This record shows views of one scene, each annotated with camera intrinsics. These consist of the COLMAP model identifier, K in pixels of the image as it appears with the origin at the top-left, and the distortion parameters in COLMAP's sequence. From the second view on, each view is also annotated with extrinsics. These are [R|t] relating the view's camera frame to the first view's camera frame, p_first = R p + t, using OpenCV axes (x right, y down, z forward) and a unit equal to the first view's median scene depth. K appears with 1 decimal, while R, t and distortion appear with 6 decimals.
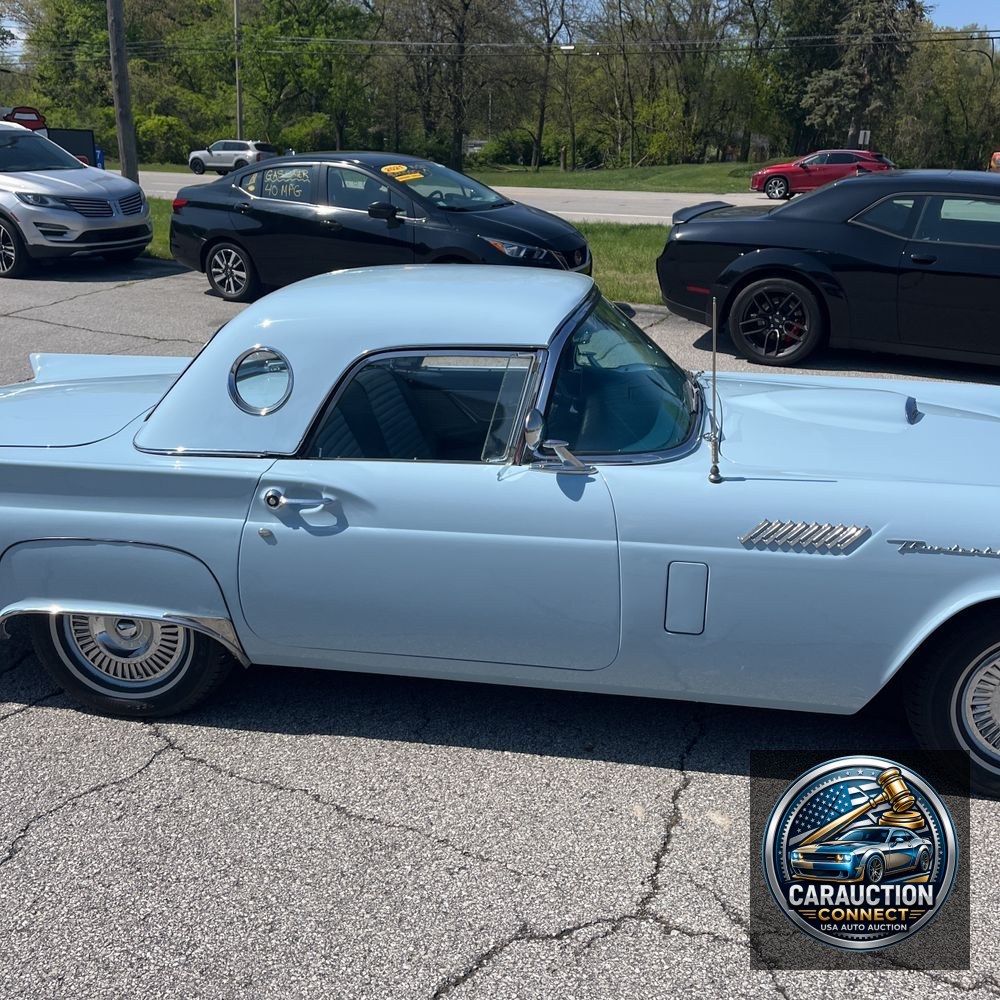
lens RADIAL K [[1004.1, 0, 504.4], [0, 1004.1, 490.1], [0, 0, 1]] dist [0.054461, -0.065421]
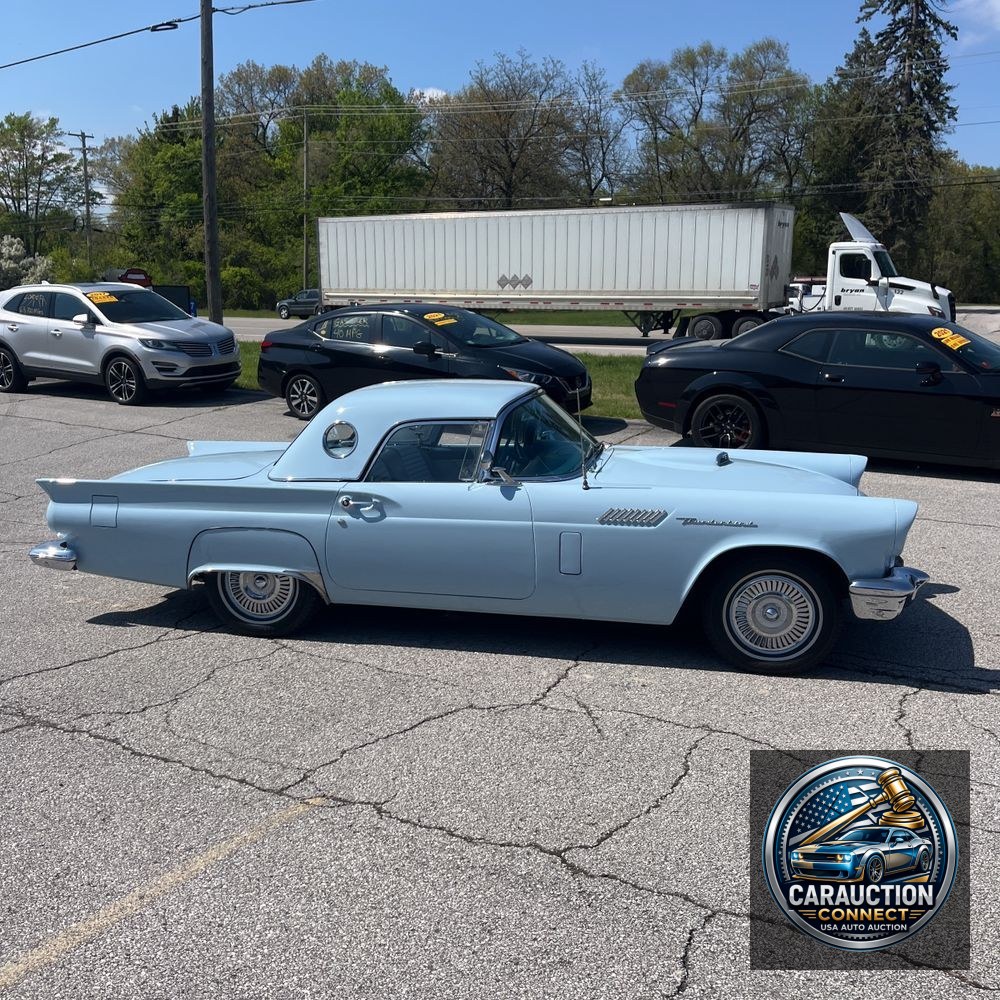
lens RADIAL K [[1002.3, 0, 482.3], [0, 1002.3, 501.0], [0, 0, 1]] dist [0.055885, -0.059176]
pose [[0.997368, -0.002932, -0.072443, 0.045580], [-0.005644, 0.993010, -0.117893, 0.067566], [0.072282, 0.117992, 0.990380, -0.239926]]
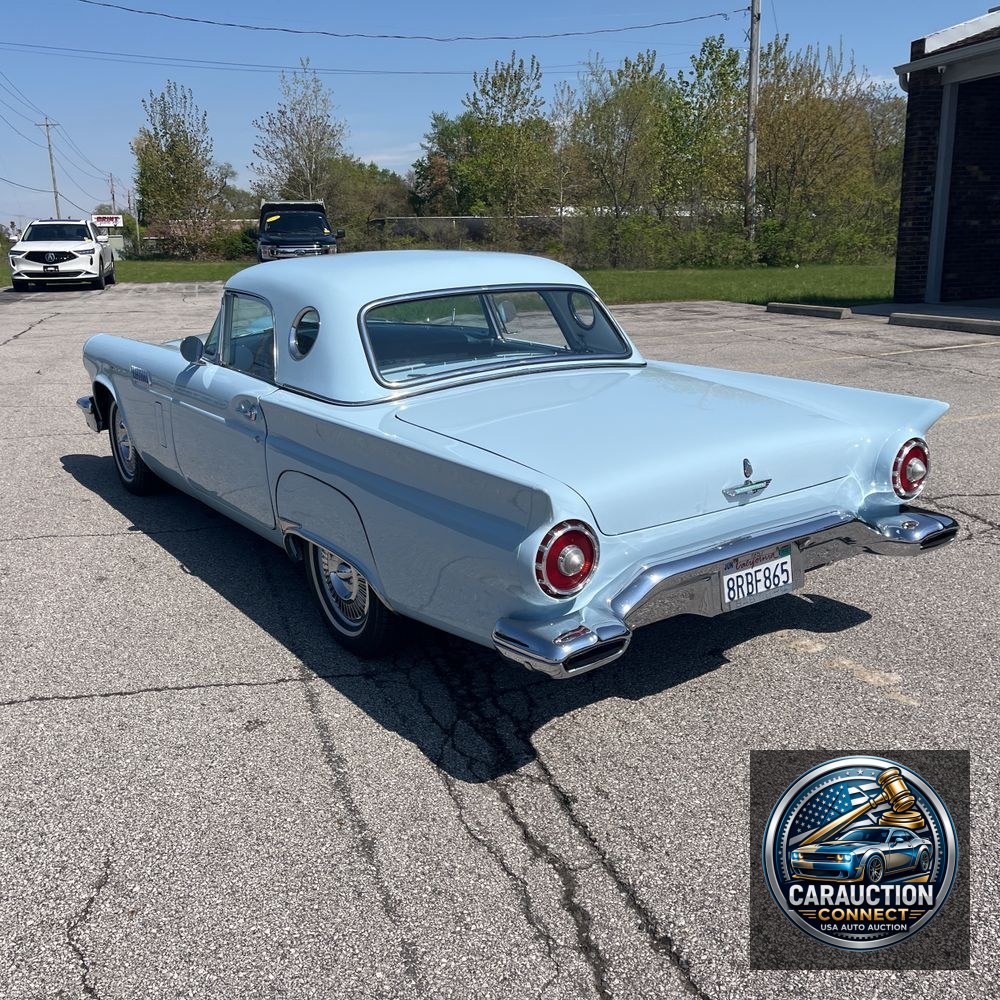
lens RADIAL K [[1010.1, 0, 519.8], [0, 1010.1, 498.4], [0, 0, 1]] dist [0.039776, -0.014334]
pose [[-0.692986, -0.189157, 0.695694, -0.418181], [0.227085, 0.858579, 0.459646, -0.189903], [-0.684253, 0.476510, -0.552029, 0.661045]]
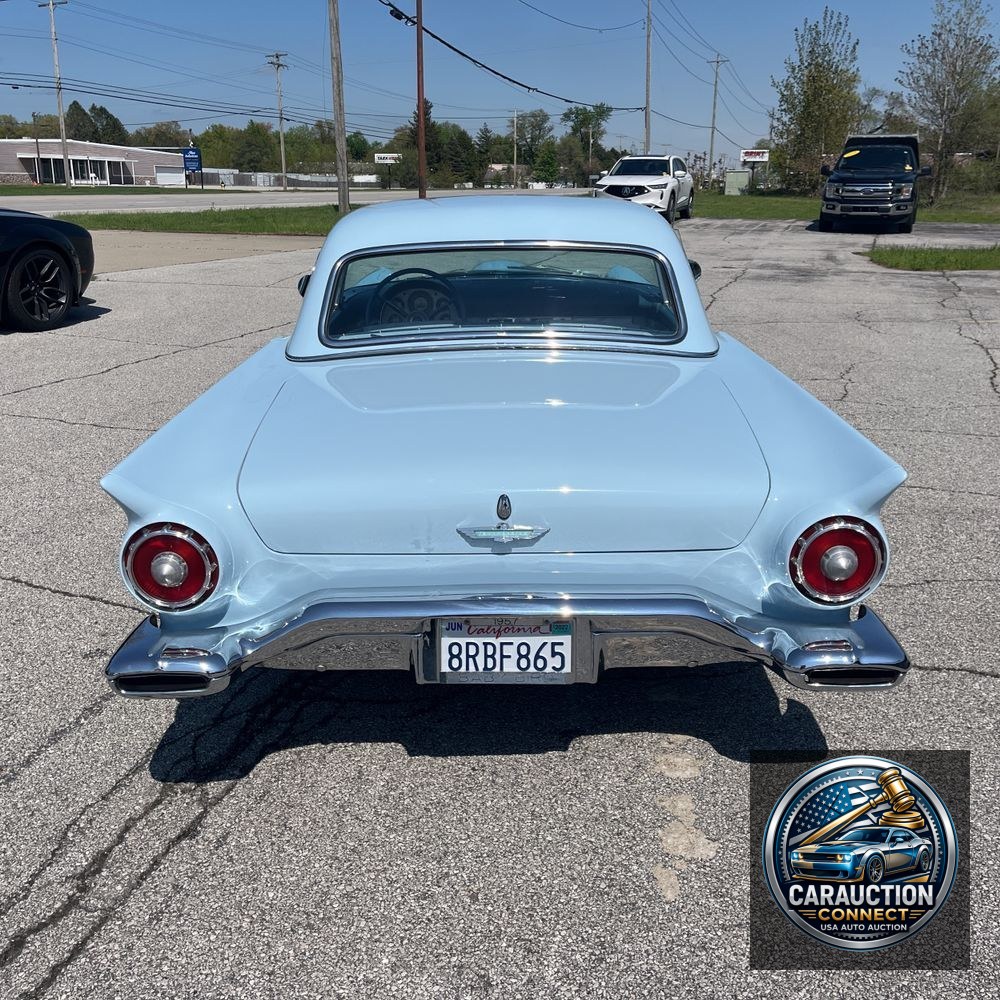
lens RADIAL K [[1014.3, 0, 500.0], [0, 1014.3, 500.0], [0, 0, 1]] dist [0.042601, -0.029221]
pose [[-0.140368, -0.320512, 0.936786, -0.469198], [0.300949, 0.887575, 0.348769, -0.117965], [-0.943253, 0.330881, -0.028130, 0.430938]]
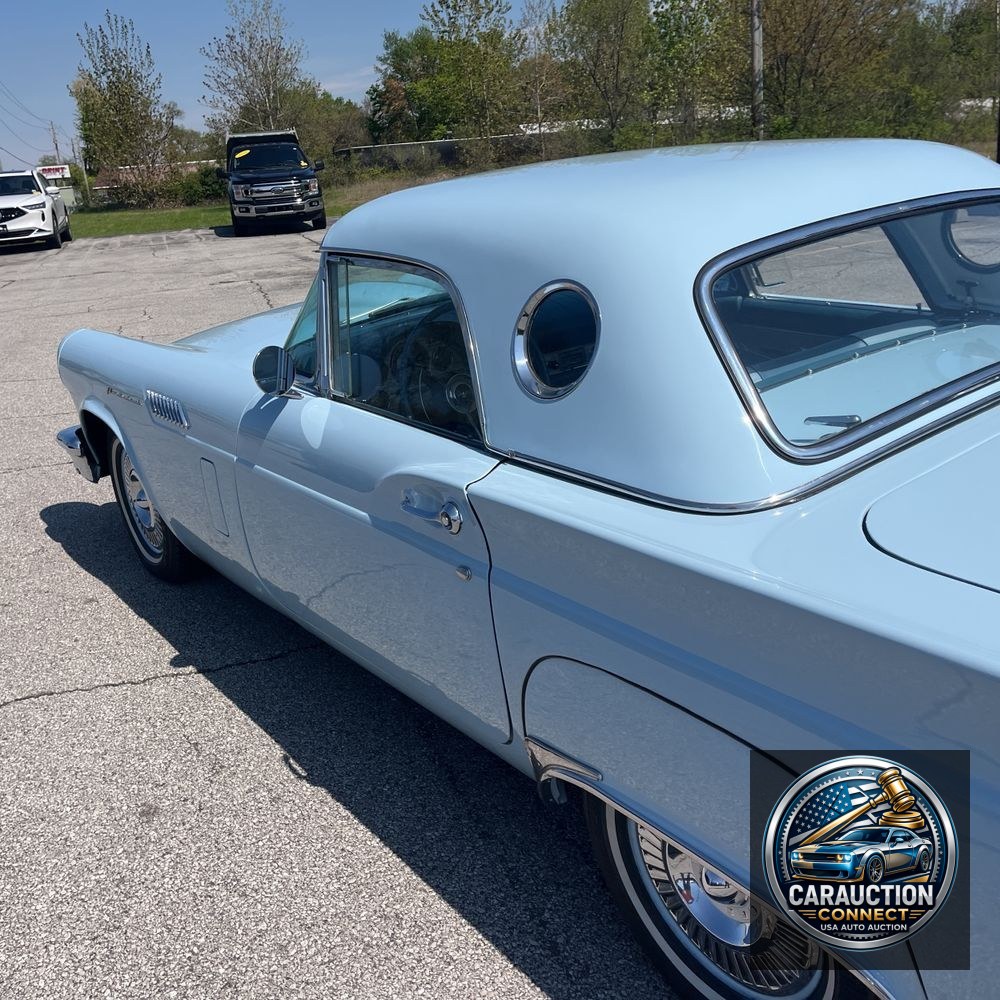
lens RADIAL K [[1009.1, 0, 522.6], [0, 1009.1, 510.6], [0, 0, 1]] dist [0.044414, -0.018765]
pose [[-0.720097, -0.190282, 0.667273, -0.184335], [0.281435, 0.798915, 0.531536, -0.154362], [-0.634235, 0.570551, -0.521744, 0.581212]]
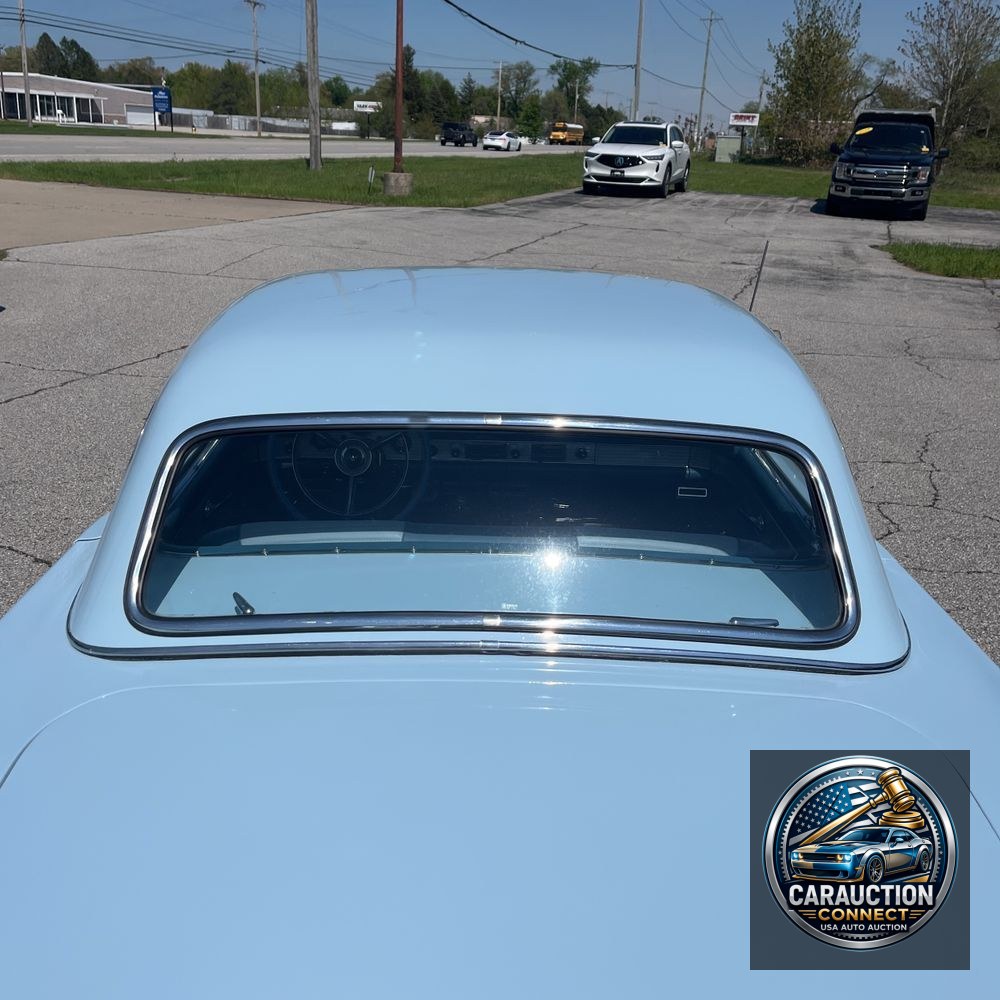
lens RADIAL K [[1012.1, 0, 490.1], [0, 1012.1, 499.4], [0, 0, 1]] dist [0.048186, -0.052330]
pose [[-0.146559, -0.364840, 0.919463, -0.270530], [0.263968, 0.881370, 0.391800, -0.133043], [-0.953332, 0.300130, -0.032867, 0.400884]]
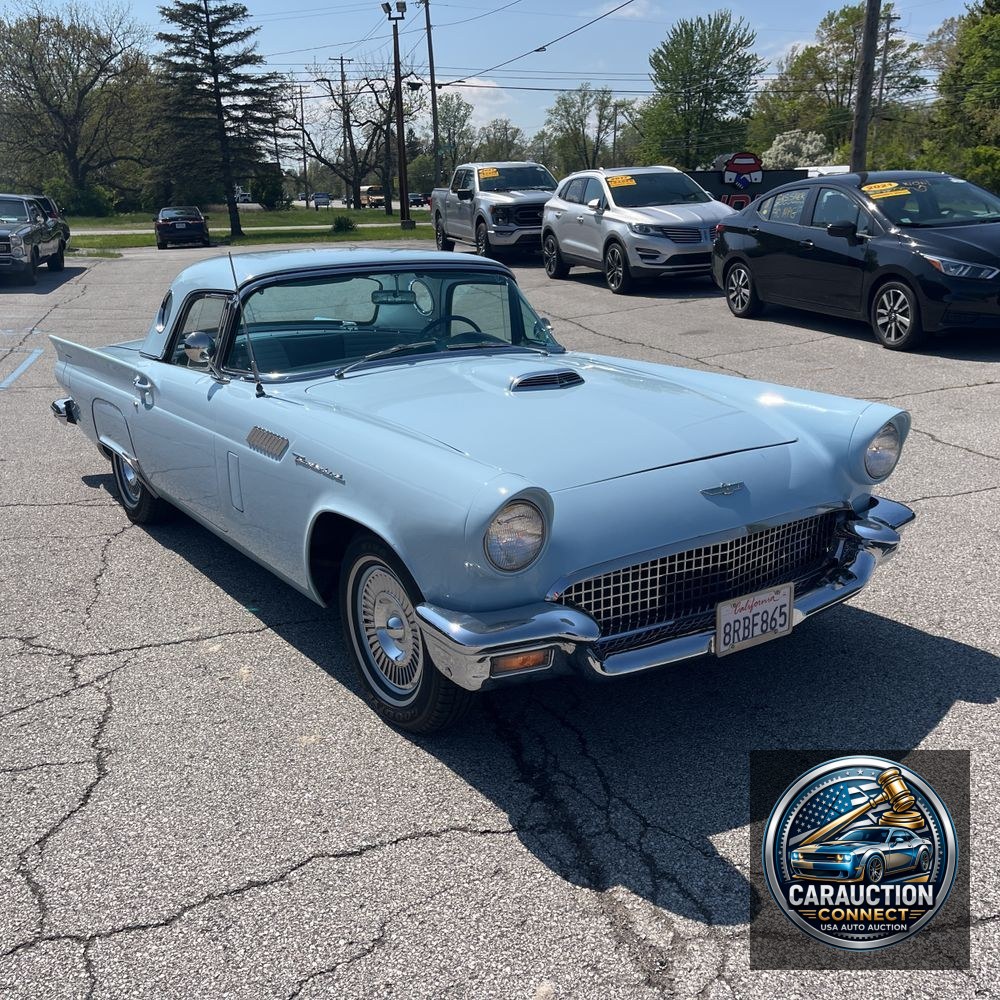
lens RADIAL K [[1005.3, 0, 510.2], [0, 1005.3, 504.9], [0, 0, 1]] dist [0.048644, -0.044146]
pose [[0.692013, 0.176285, -0.700030, 0.407506], [-0.194377, 0.979412, 0.054489, -0.001487], [0.695223, 0.098362, 0.712032, 0.091645]]
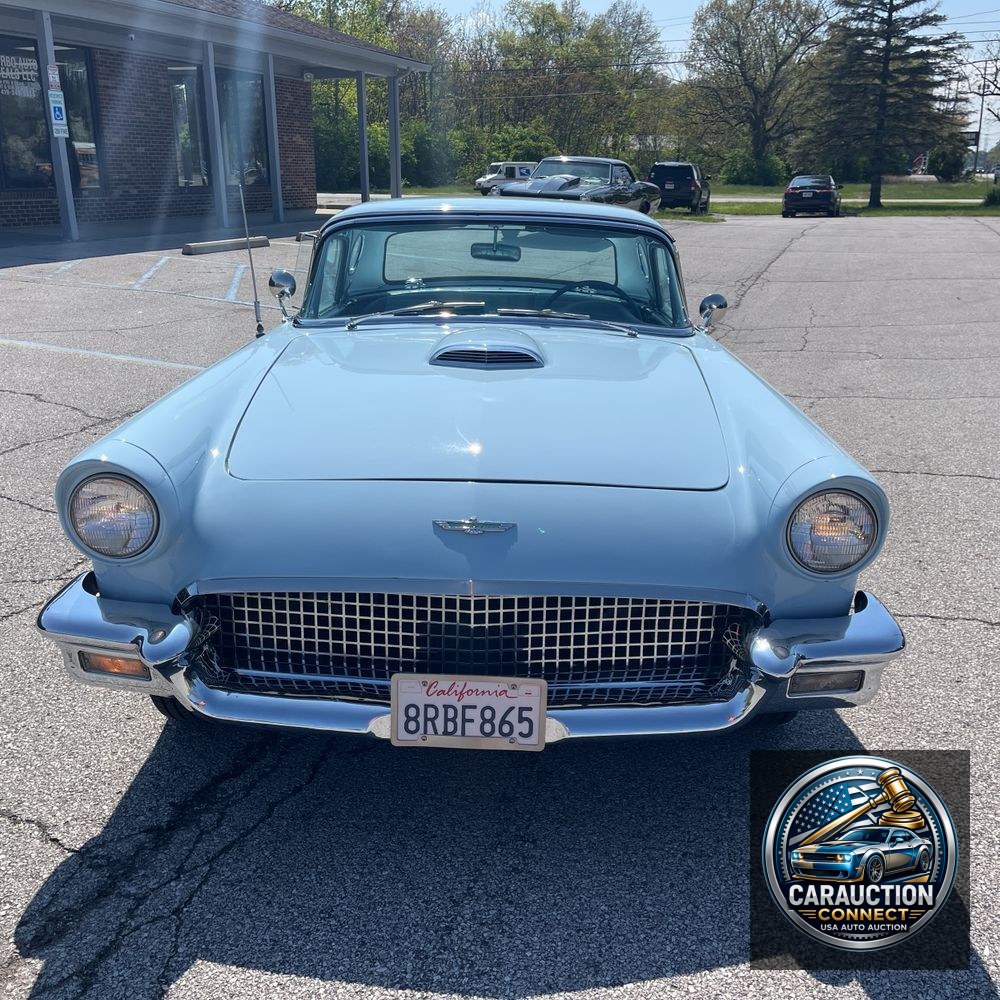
lens RADIAL K [[1004.1, 0, 504.4], [0, 1004.1, 490.1], [0, 0, 1]] dist [0.054461, -0.065421]
pose [[0.128253, 0.275543, -0.952695, 0.447597], [-0.313128, 0.922740, 0.224726, -0.063029], [0.941011, 0.269494, 0.204624, 0.320304]]
